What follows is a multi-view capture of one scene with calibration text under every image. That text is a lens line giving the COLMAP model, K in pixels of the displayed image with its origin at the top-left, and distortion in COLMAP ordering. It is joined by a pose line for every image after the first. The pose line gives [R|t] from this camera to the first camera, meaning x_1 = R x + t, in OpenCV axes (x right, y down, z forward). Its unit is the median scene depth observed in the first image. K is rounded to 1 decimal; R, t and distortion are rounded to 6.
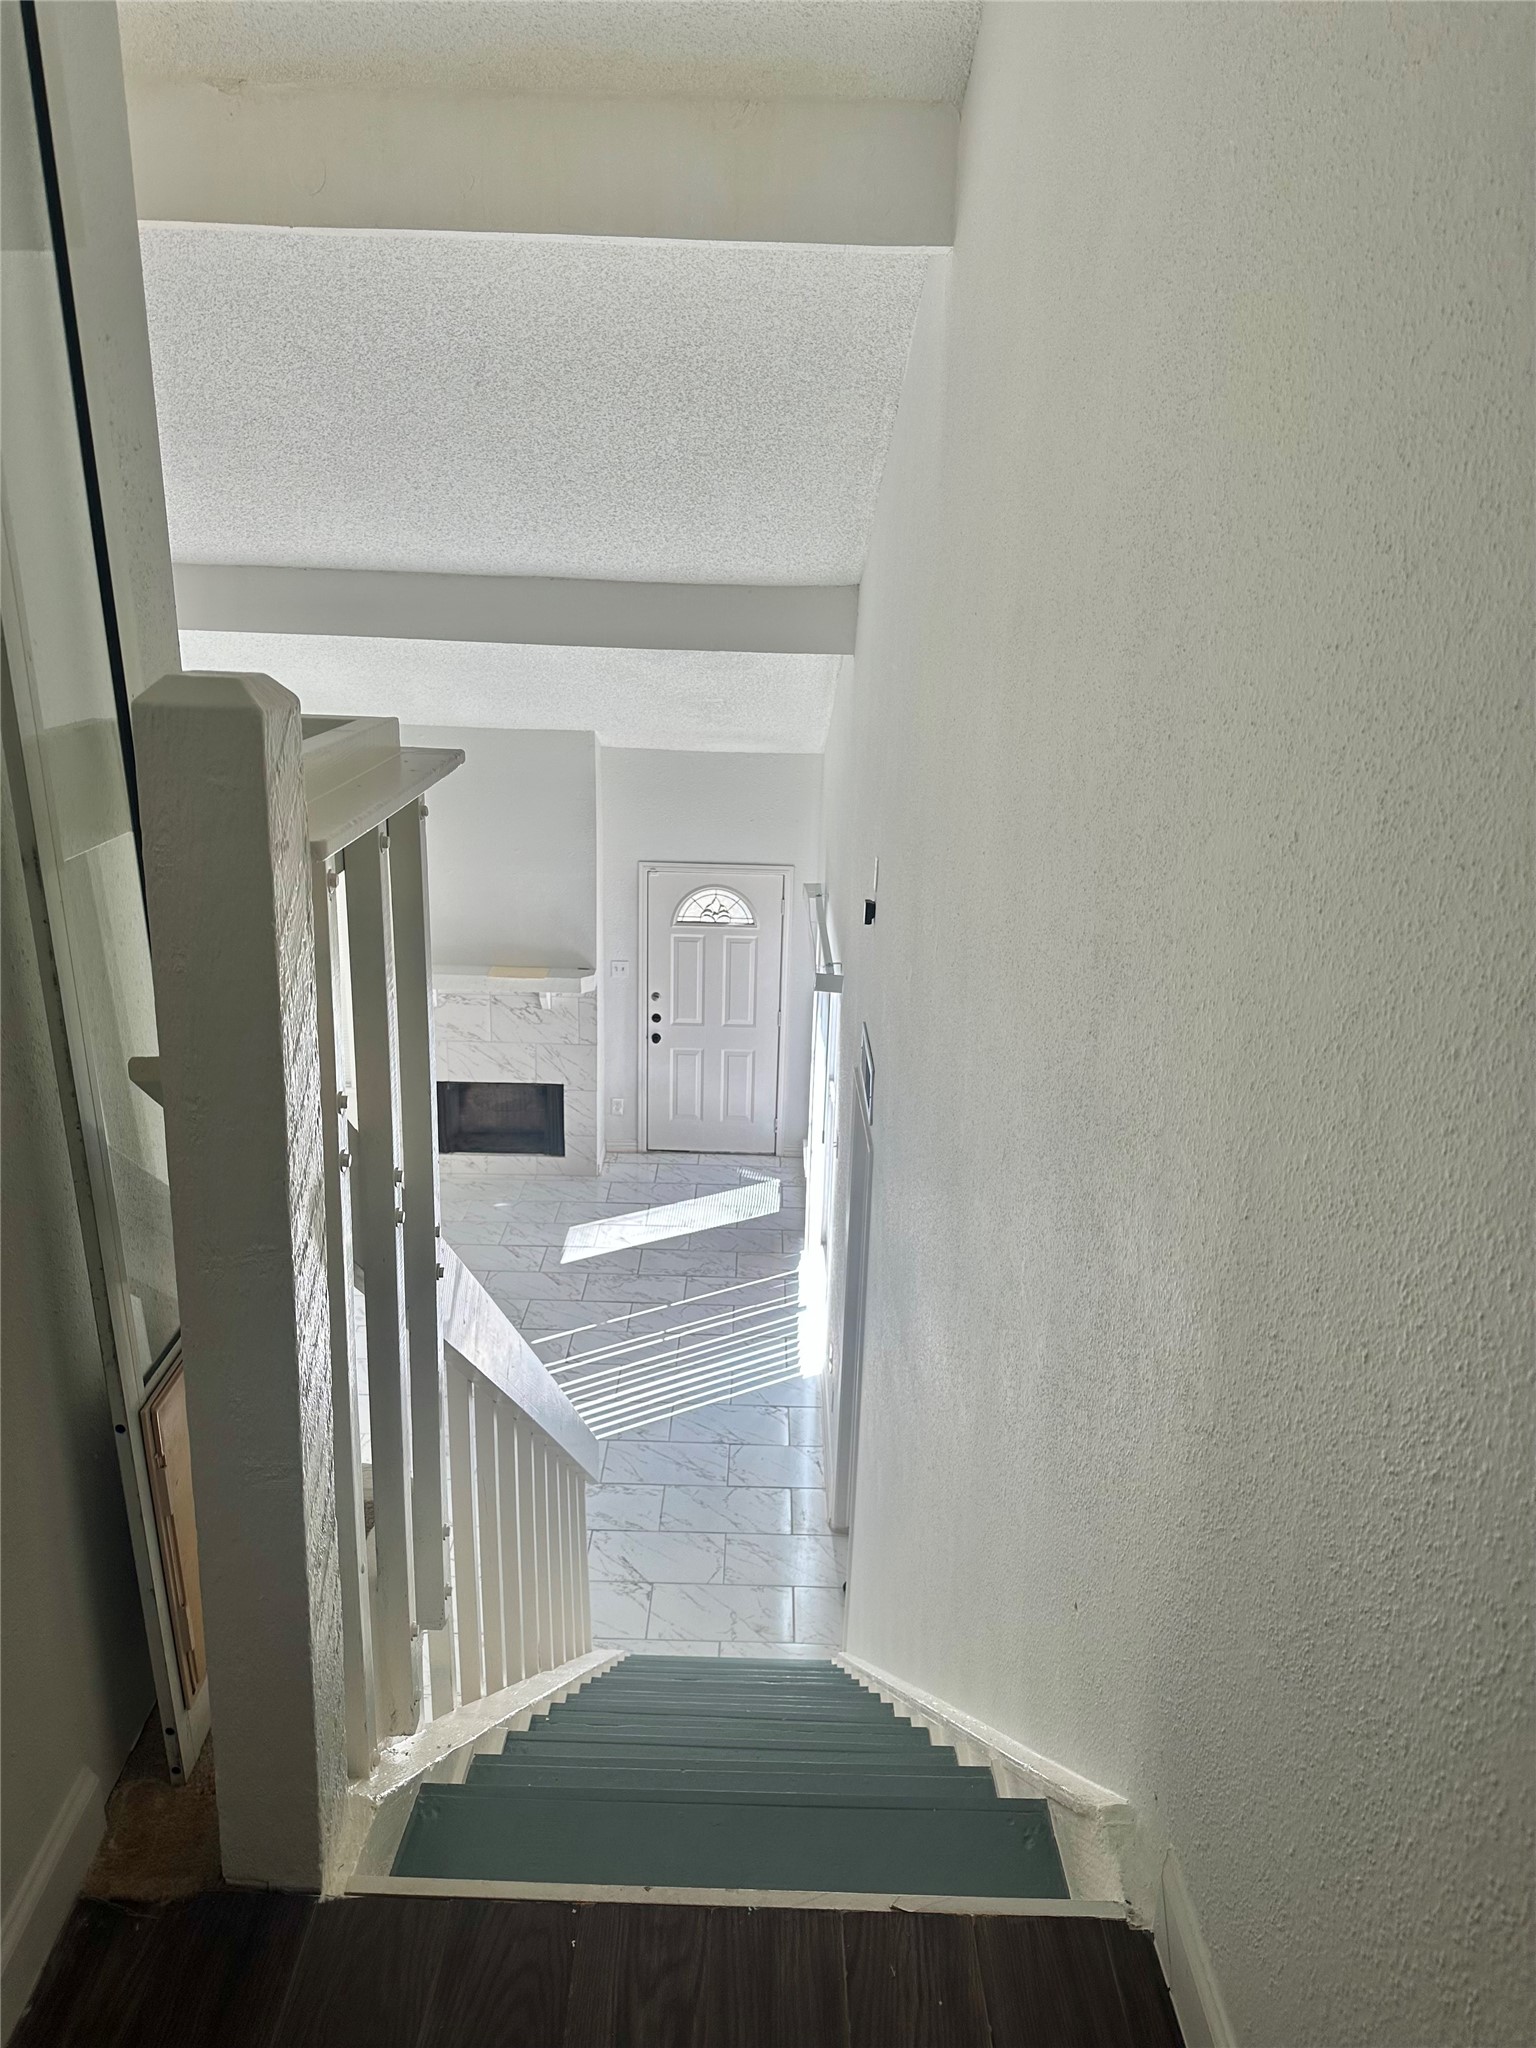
lens RADIAL K [[1449.3, 0, 760.5], [0, 1449.3, 1022.3], [0, 0, 1]] dist [0.041881, -0.051379]
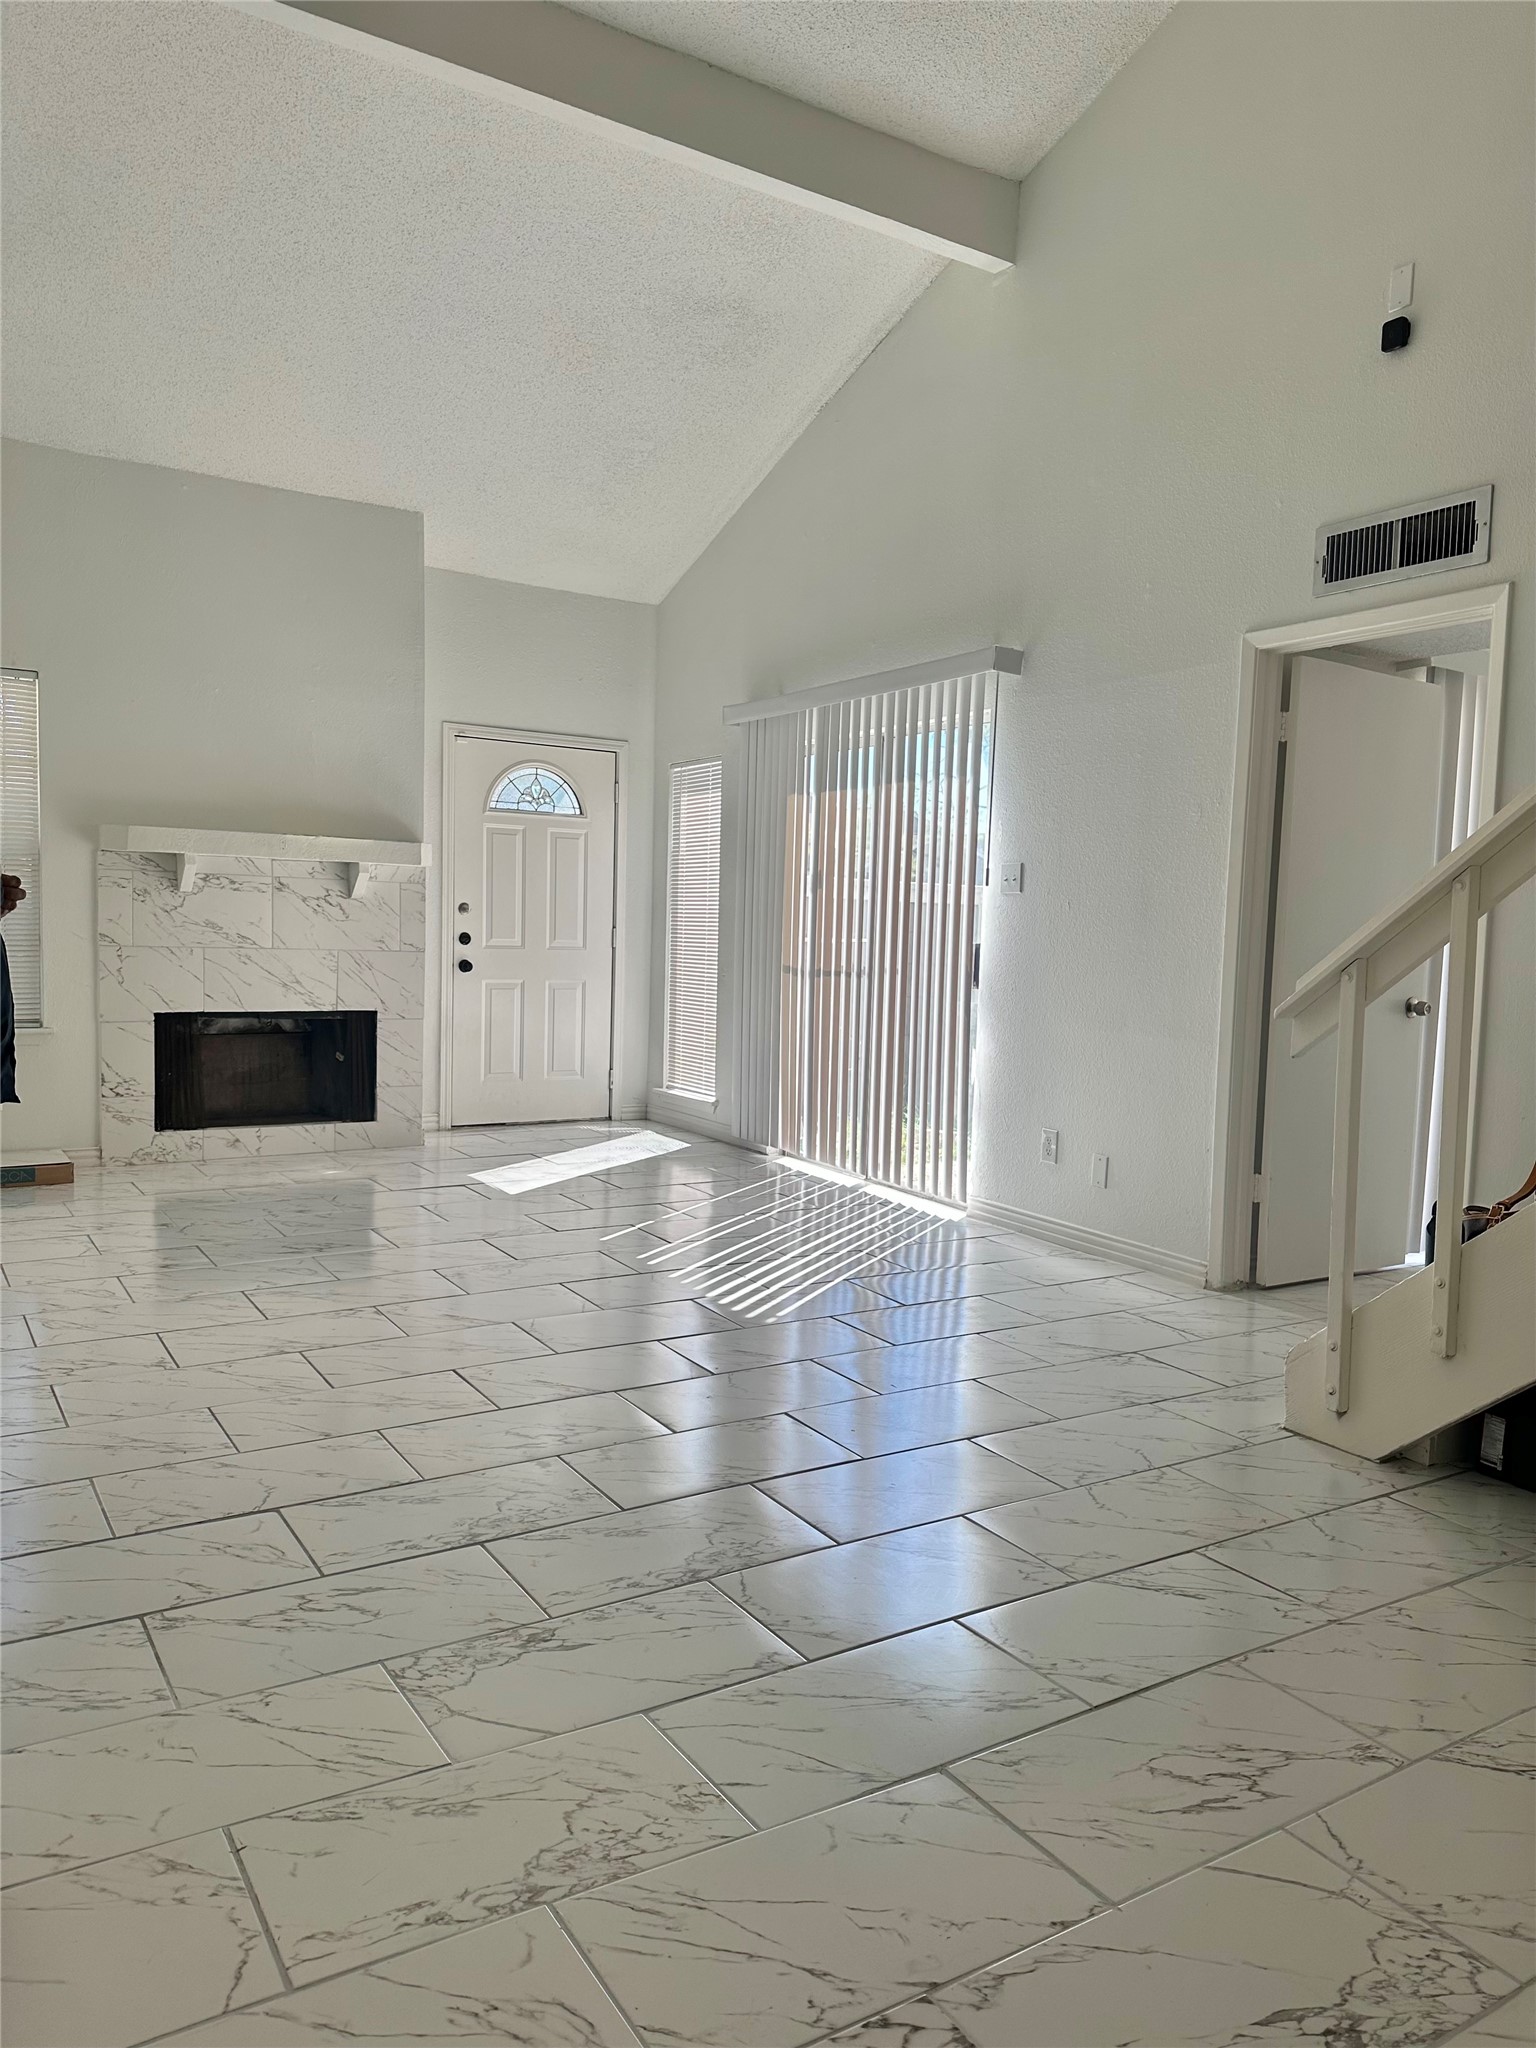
lens RADIAL K [[1449.3, 0, 798.1], [0, 1449.3, 1042.8], [0, 0, 1]] dist [0.041881, -0.051379]
pose [[0.834145, -0.045249, 0.549686, -0.351078], [0.159393, 0.973881, -0.161710, 0.203348], [-0.528011, 0.222506, 0.819570, 0.307309]]
